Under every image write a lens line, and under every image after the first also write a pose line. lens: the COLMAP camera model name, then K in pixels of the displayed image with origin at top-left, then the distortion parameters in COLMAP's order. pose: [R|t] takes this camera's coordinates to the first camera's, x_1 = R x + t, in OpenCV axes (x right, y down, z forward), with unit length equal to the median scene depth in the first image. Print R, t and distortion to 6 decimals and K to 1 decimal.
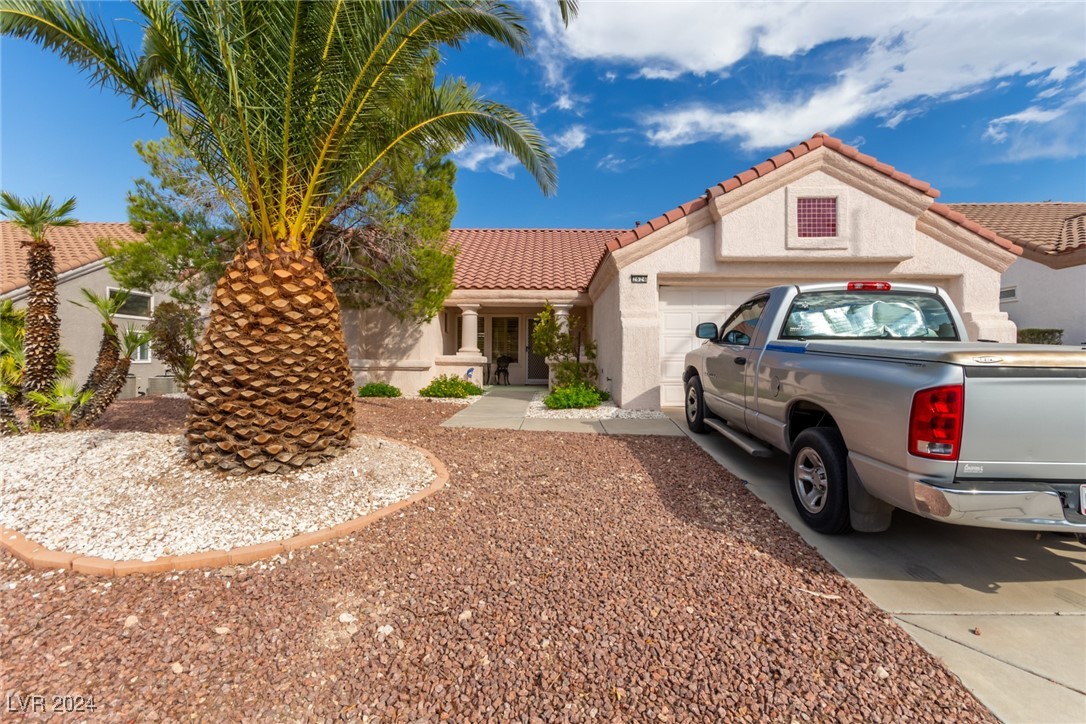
lens RADIAL K [[523.7, 0, 539.6], [0, 523.7, 362.6], [0, 0, 1]] dist [0.001546, 0.001006]
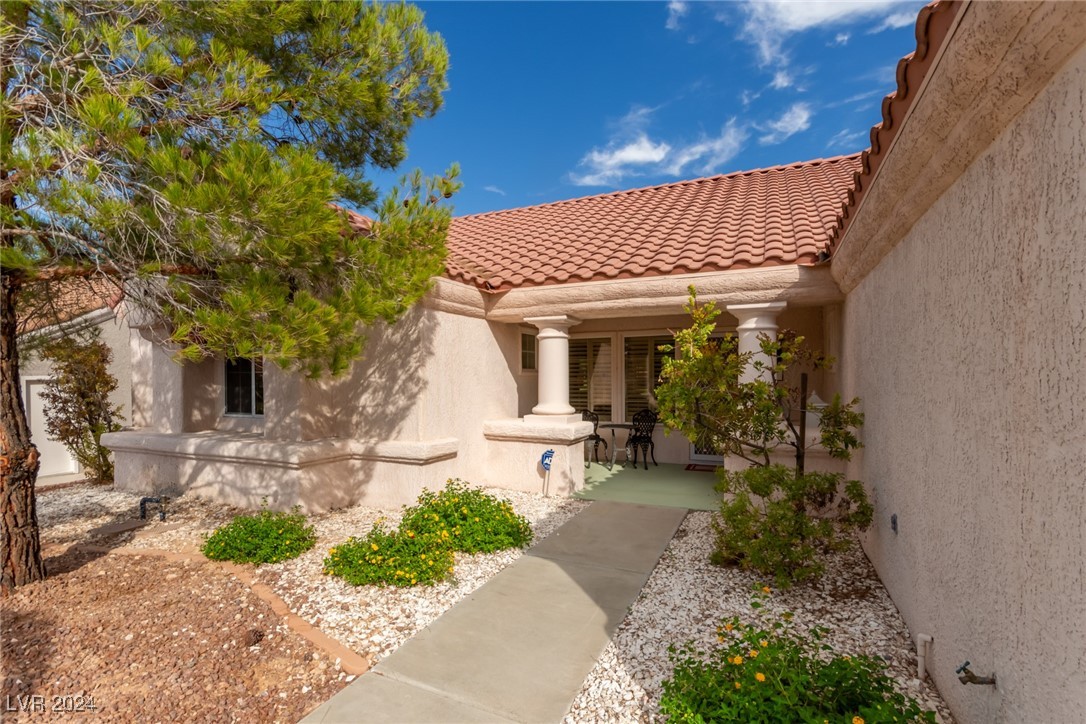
lens RADIAL K [[523.7, 0, 528.6], [0, 523.7, 373.8], [0, 0, 1]] dist [0.001546, 0.001006]
pose [[0.916549, -0.013880, -0.399681, 0.042574], [0.010298, 0.999885, -0.011109, -0.053036], [0.399789, 0.006066, 0.916587, 0.551445]]
